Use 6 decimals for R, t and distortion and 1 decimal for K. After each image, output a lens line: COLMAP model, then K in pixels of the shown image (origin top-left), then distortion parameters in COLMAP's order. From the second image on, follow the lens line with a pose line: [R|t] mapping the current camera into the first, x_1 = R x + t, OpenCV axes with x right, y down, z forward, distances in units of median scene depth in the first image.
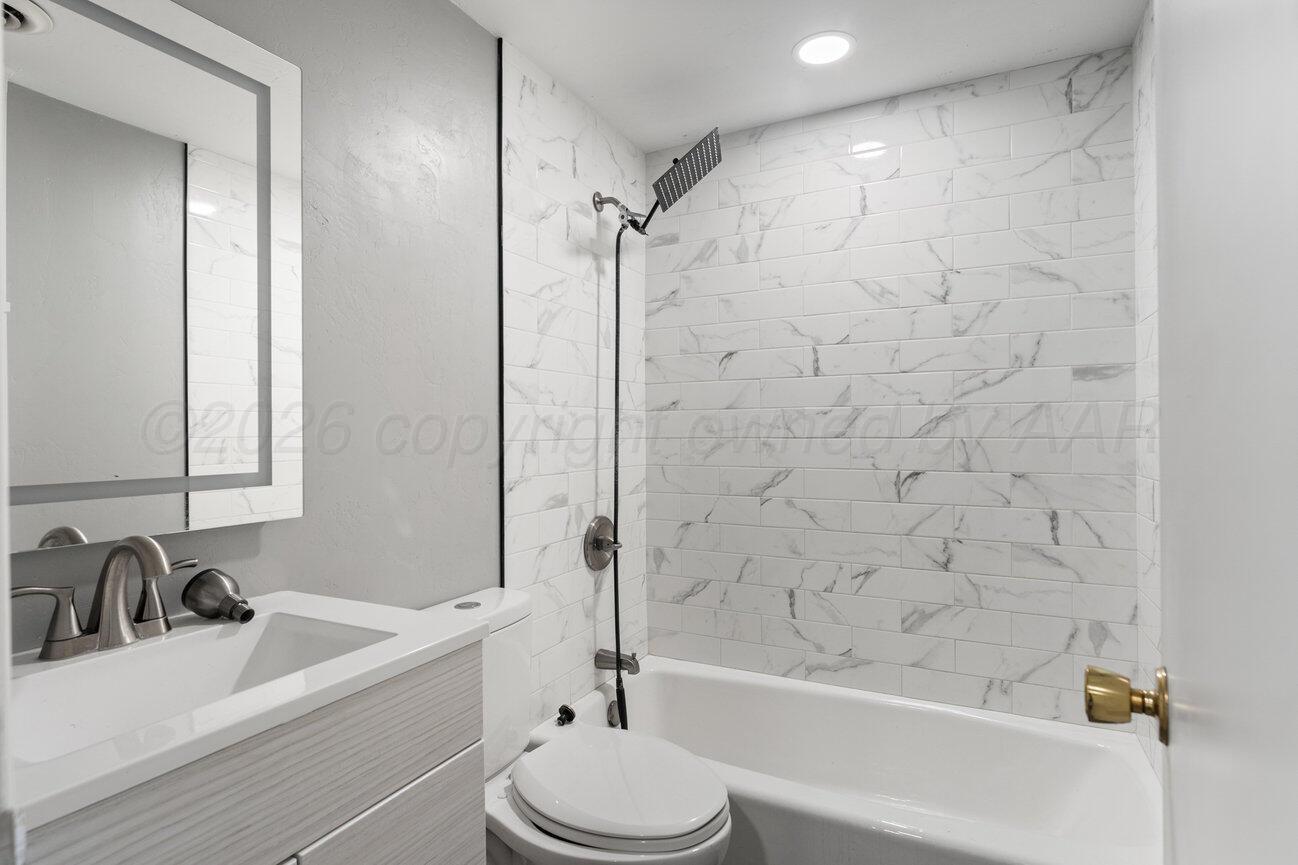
lens RADIAL K [[662.4, 0, 648.9], [0, 662.4, 426.8], [0, 0, 1]] dist [0.002292, -0.000762]
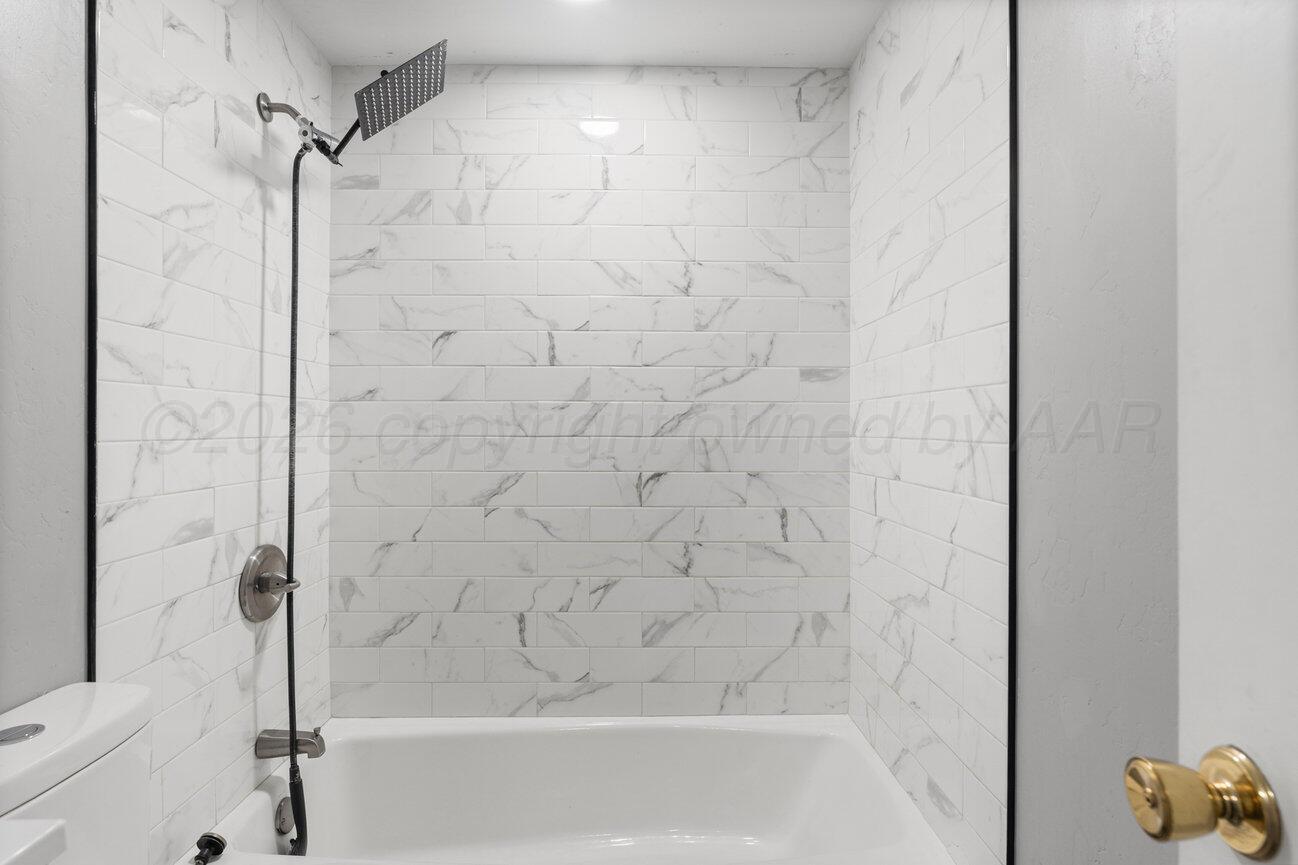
lens RADIAL K [[662.4, 0, 648.9], [0, 662.4, 426.8], [0, 0, 1]] dist [0.002292, -0.000762]
pose [[0.883786, 0.007710, 0.467827, -0.044032], [-0.009896, 0.999949, 0.002215, 0.000968], [-0.467786, -0.006587, 0.883817, 0.176511]]
